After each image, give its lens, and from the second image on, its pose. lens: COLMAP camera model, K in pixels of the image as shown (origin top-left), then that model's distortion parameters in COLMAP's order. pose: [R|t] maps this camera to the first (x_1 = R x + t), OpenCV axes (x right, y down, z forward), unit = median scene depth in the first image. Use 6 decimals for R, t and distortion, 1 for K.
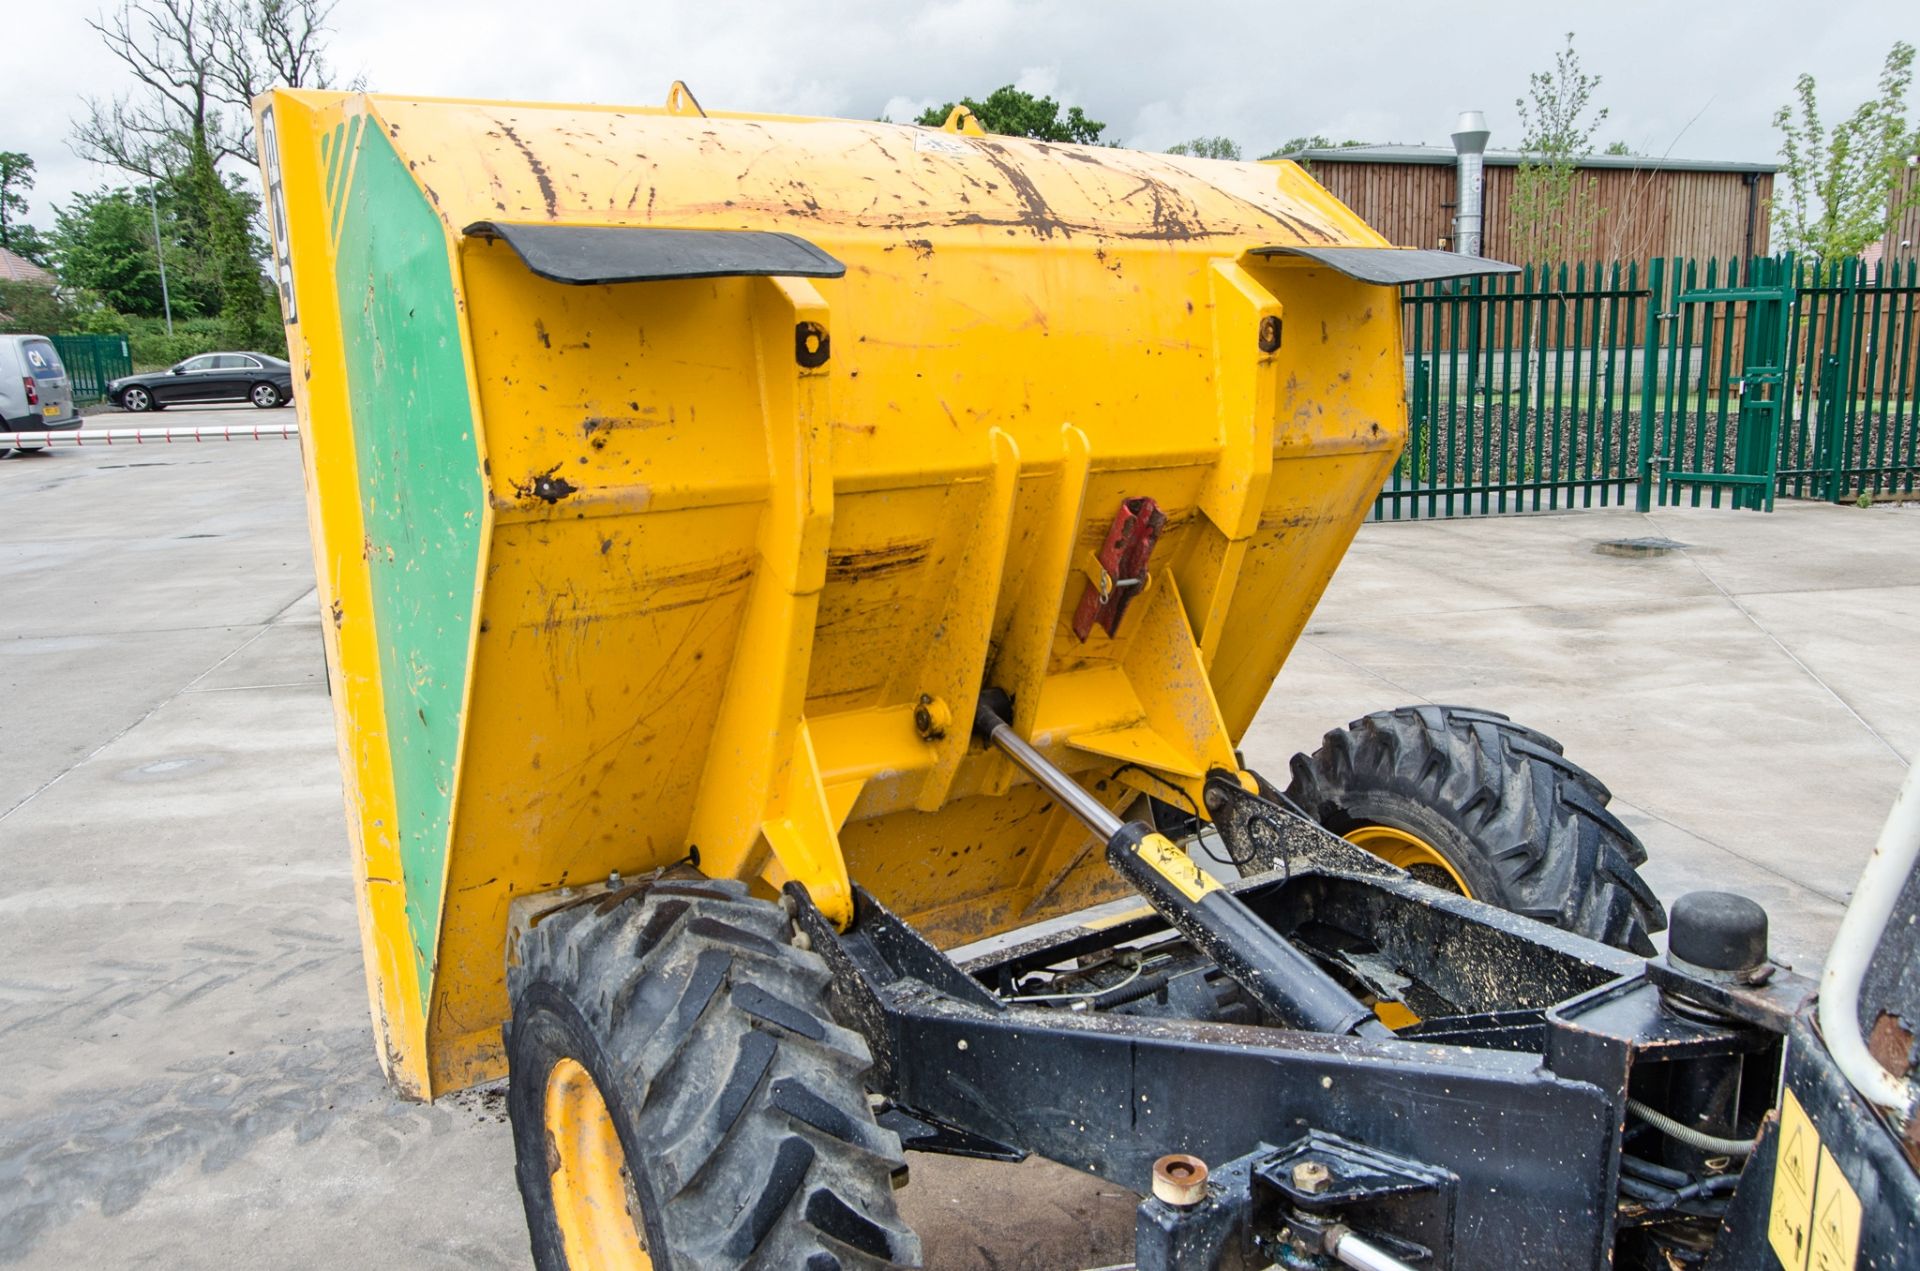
lens RADIAL K [[1472.3, 0, 1001.7], [0, 1472.3, 655.7], [0, 0, 1]] dist [-0.010646, 0.014642]
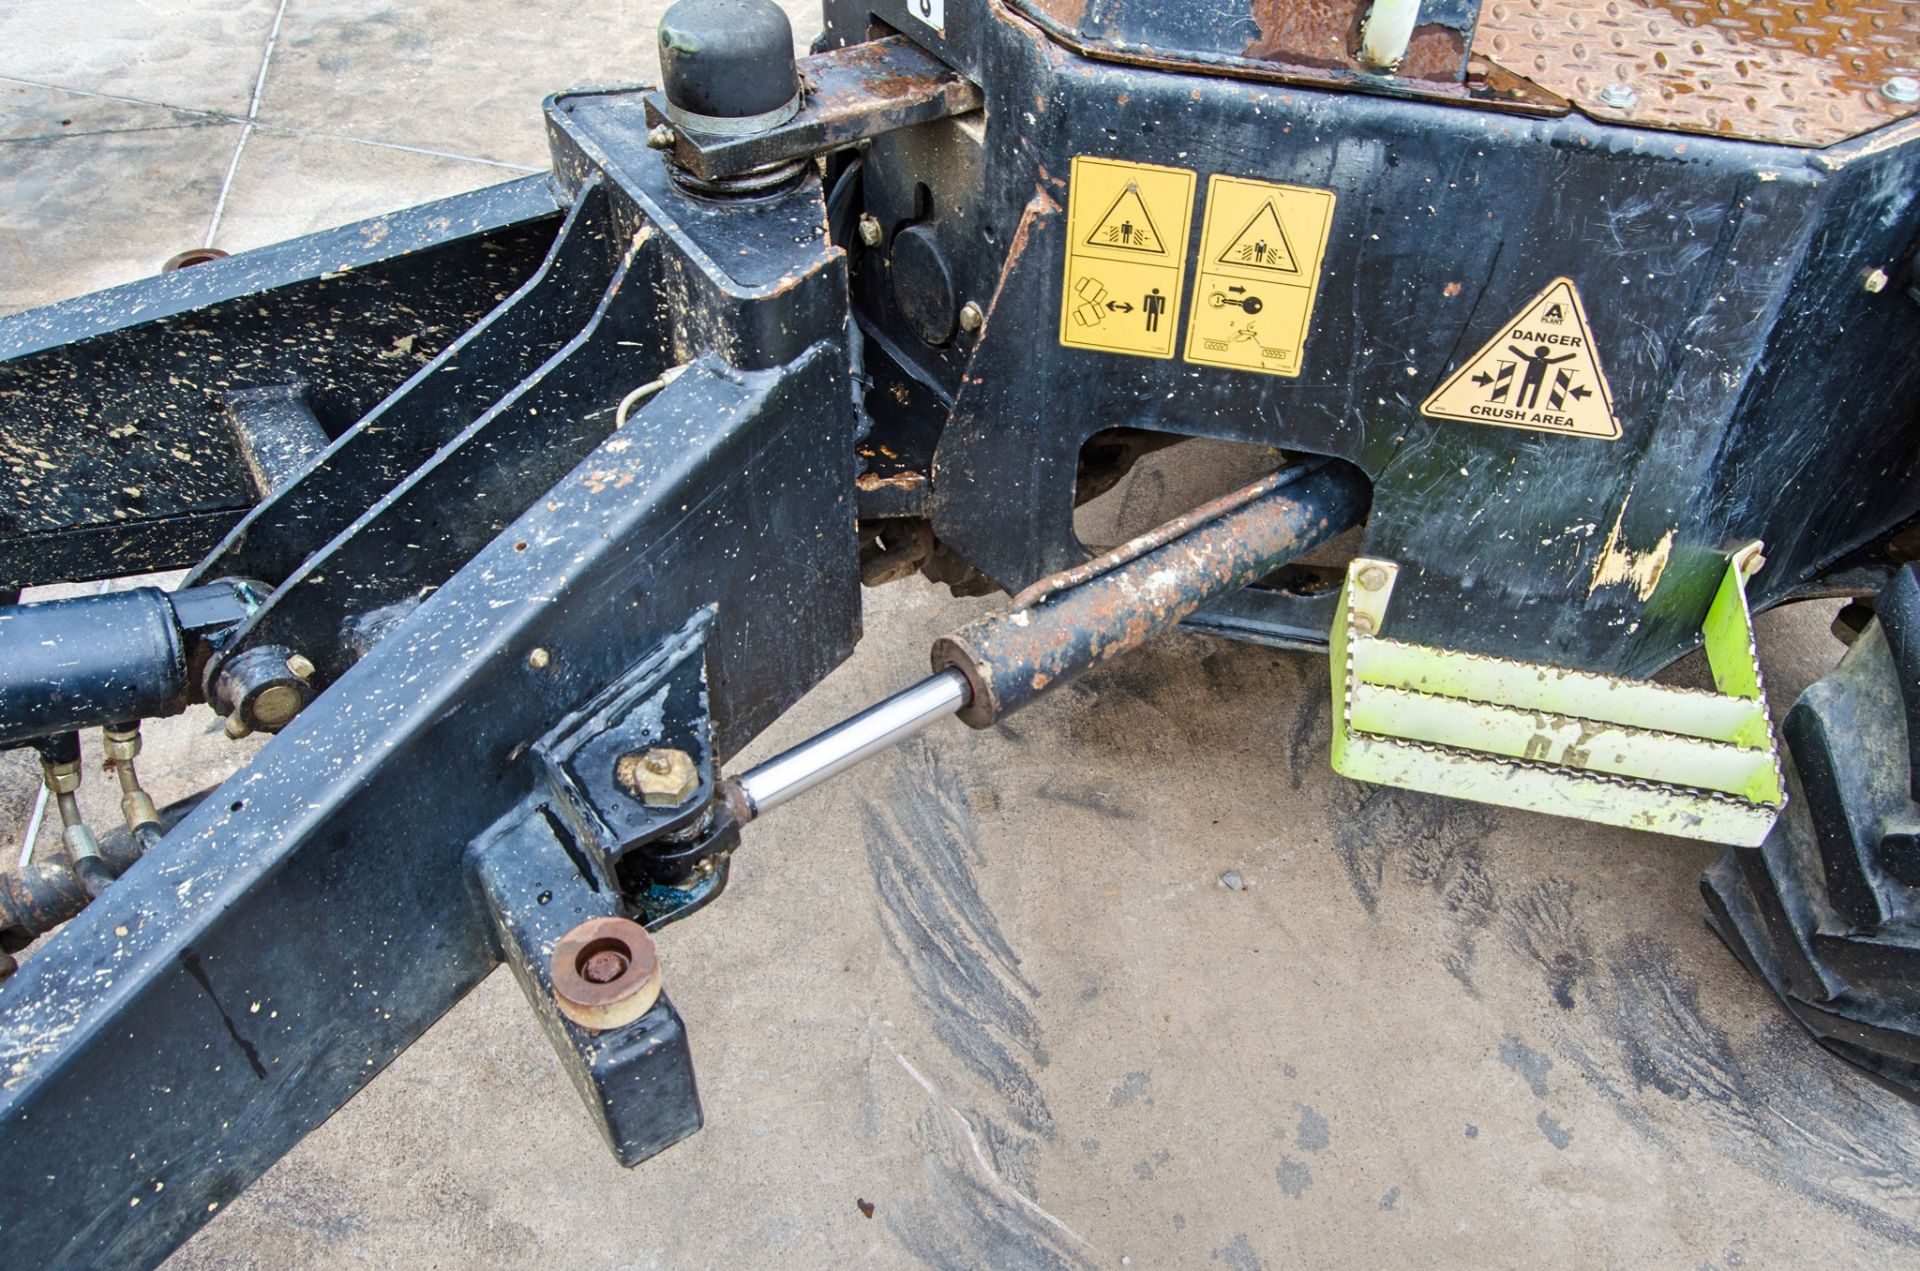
lens RADIAL K [[1559.9, 0, 993.5], [0, 1559.9, 667.6], [0, 0, 1]] dist [-0.024930, 0.017012]
pose [[0.011785, -0.694788, 0.719118, -0.015552], [0.193398, 0.707172, 0.680077, -0.005343], [-0.981050, 0.131061, 0.142705, 0.060504]]
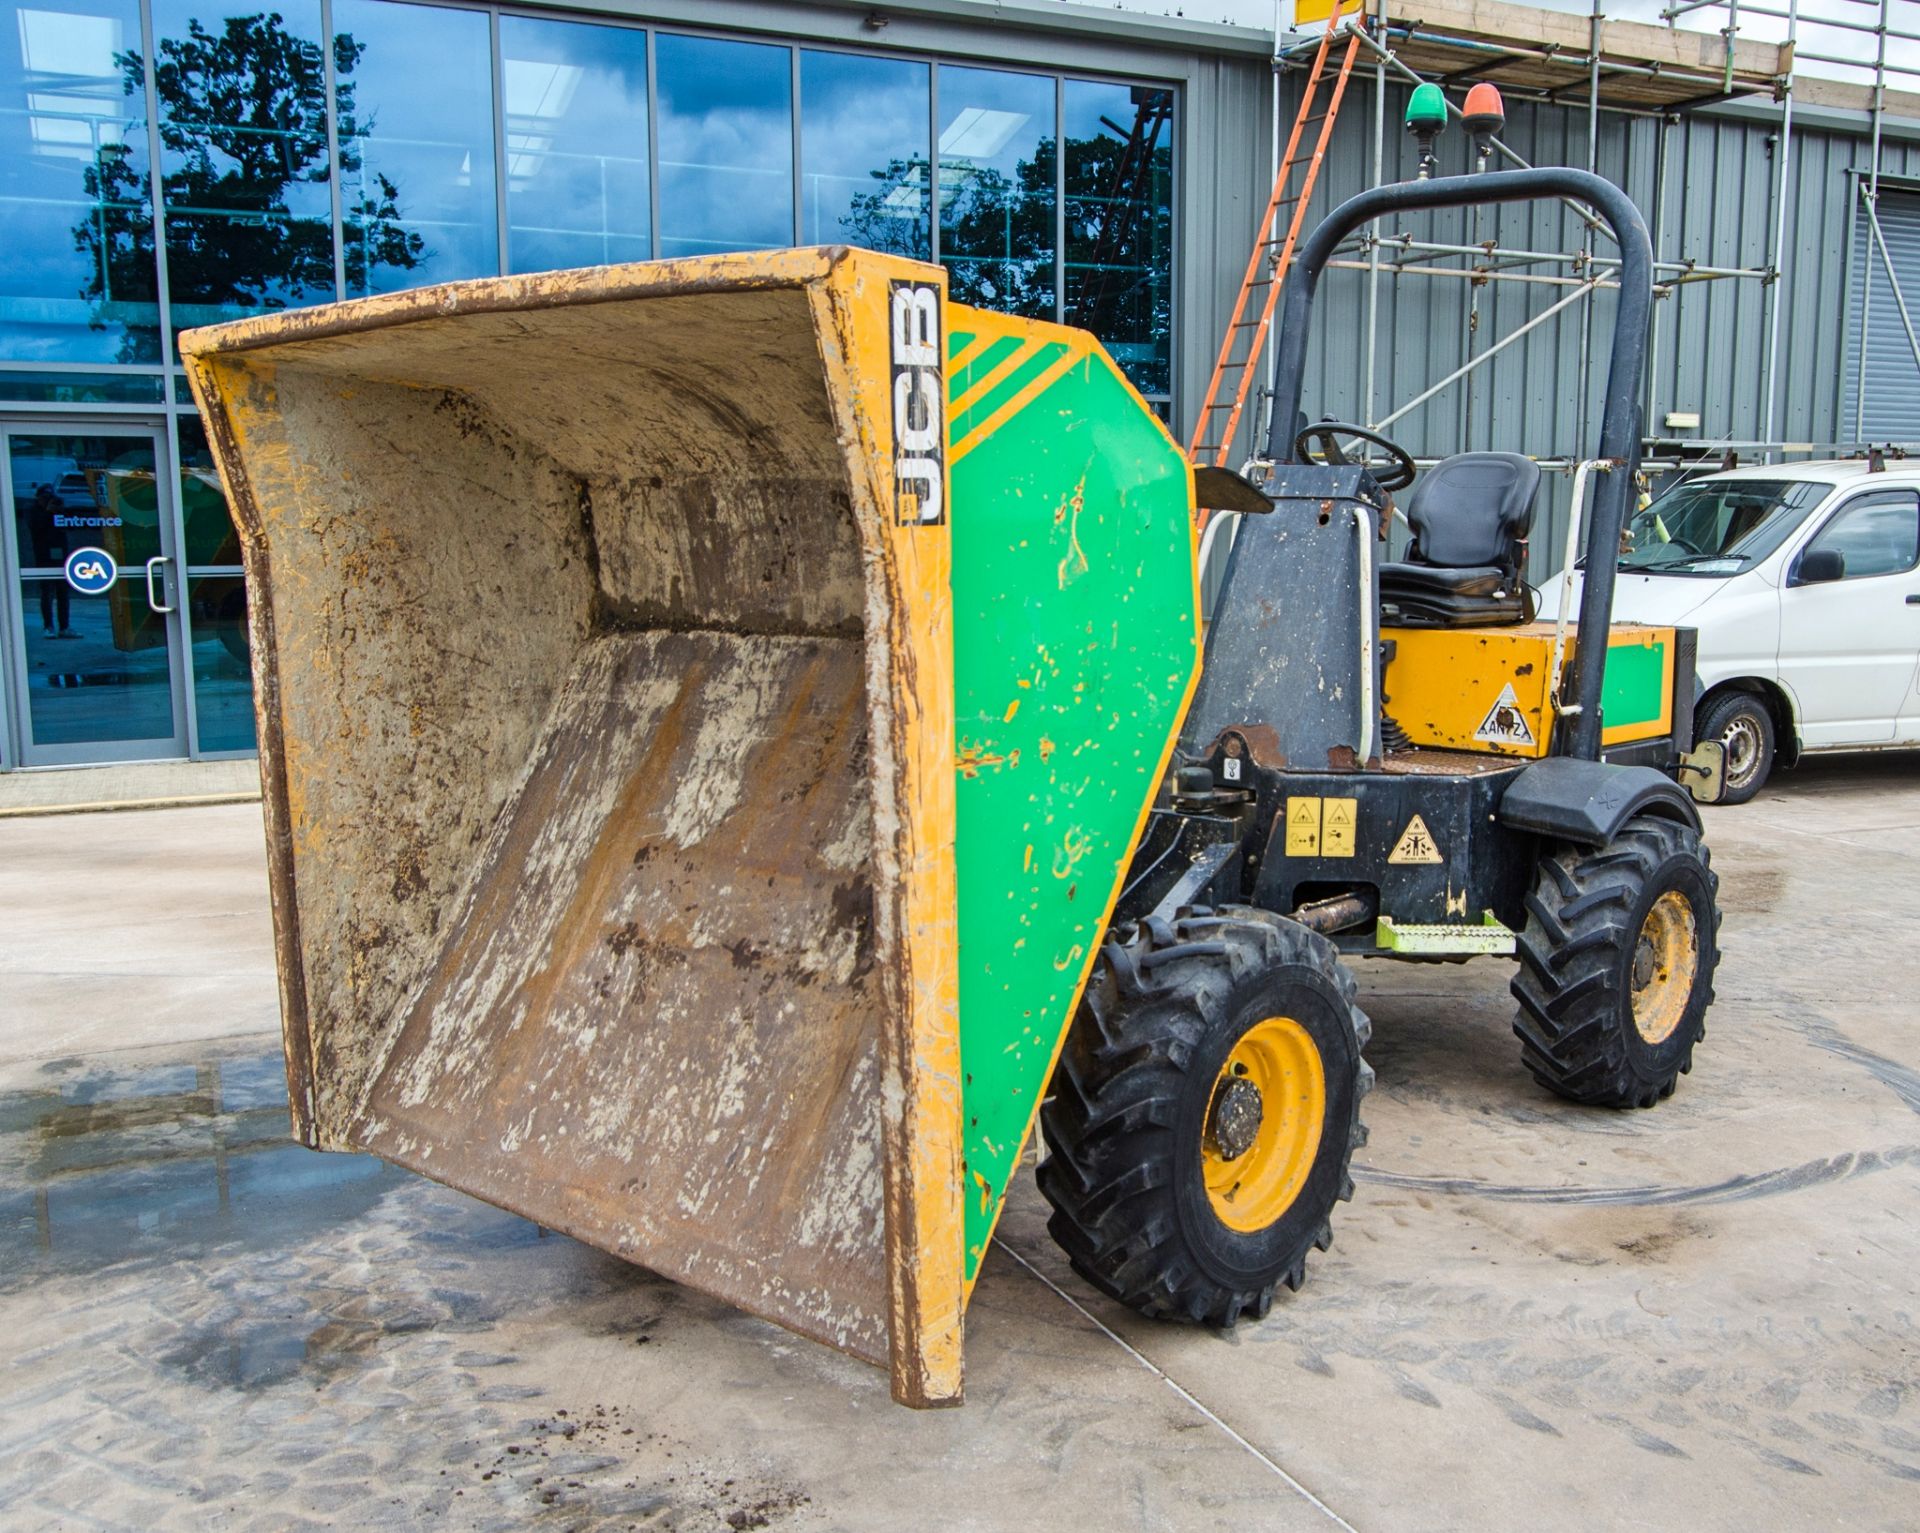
lens RADIAL K [[1888.1, 0, 1077.9], [0, 1888.1, 771.5], [0, 0, 1]] dist [-0.009353, 0.016474]
pose [[-0.261979, -0.112095, 0.958541, -0.186972], [0.199392, 0.965514, 0.167406, -0.029899], [-0.944251, 0.234983, -0.230593, 0.142091]]
